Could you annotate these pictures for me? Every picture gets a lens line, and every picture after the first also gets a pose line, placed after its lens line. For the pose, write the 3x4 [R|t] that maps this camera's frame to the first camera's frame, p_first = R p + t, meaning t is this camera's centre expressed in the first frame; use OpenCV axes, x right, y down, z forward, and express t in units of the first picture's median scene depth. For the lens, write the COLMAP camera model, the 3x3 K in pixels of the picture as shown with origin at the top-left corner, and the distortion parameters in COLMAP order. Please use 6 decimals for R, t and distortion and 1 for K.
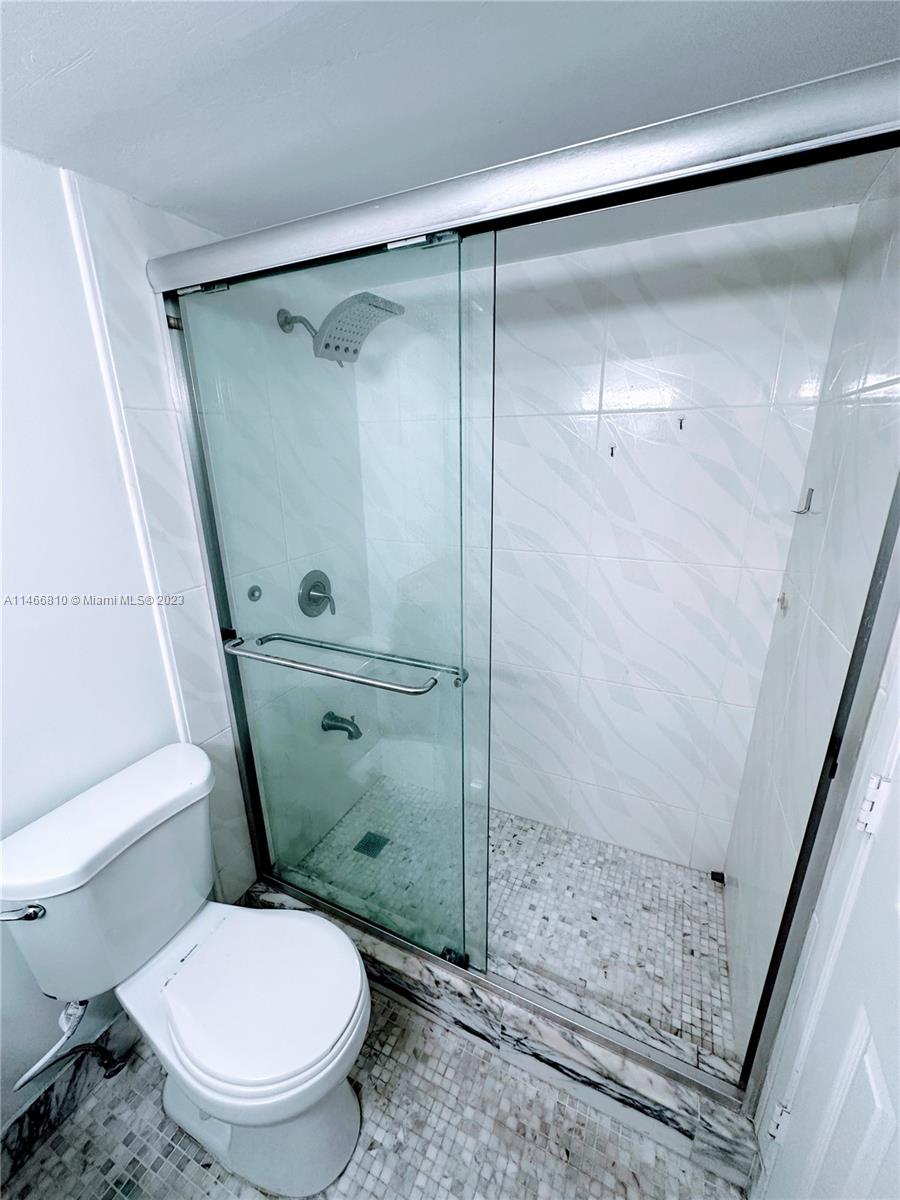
lens RADIAL K [[476.2, 0, 452.8], [0, 476.2, 596.4], [0, 0, 1]] dist [-0.007263, 0.000809]
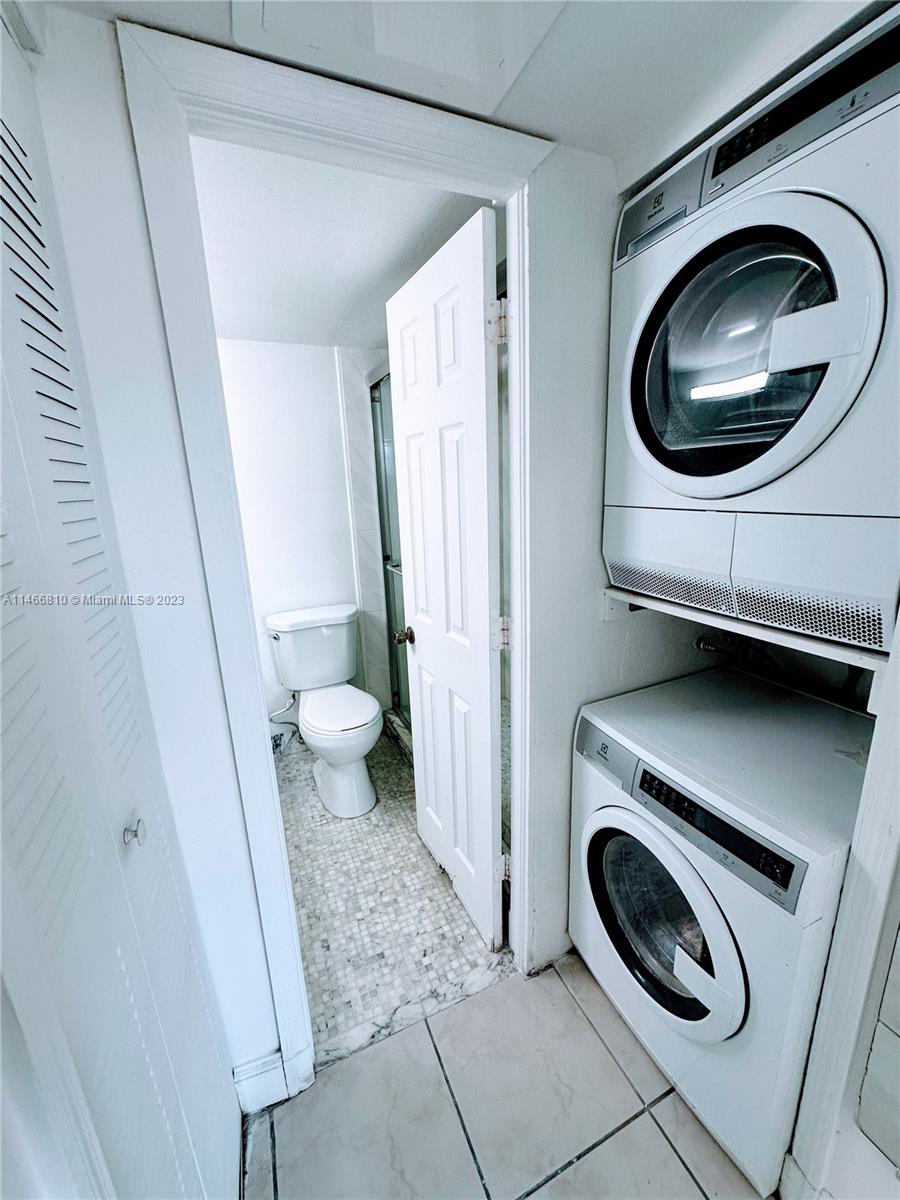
lens RADIAL K [[476.2, 0, 450.1], [0, 476.2, 599.6], [0, 0, 1]] dist [-0.007263, 0.000809]
pose [[0.757839, 0.144648, -0.636205, 1.174407], [-0.169747, 0.985246, 0.021805, 0.199287], [0.629973, 0.091469, 0.771212, -0.347878]]
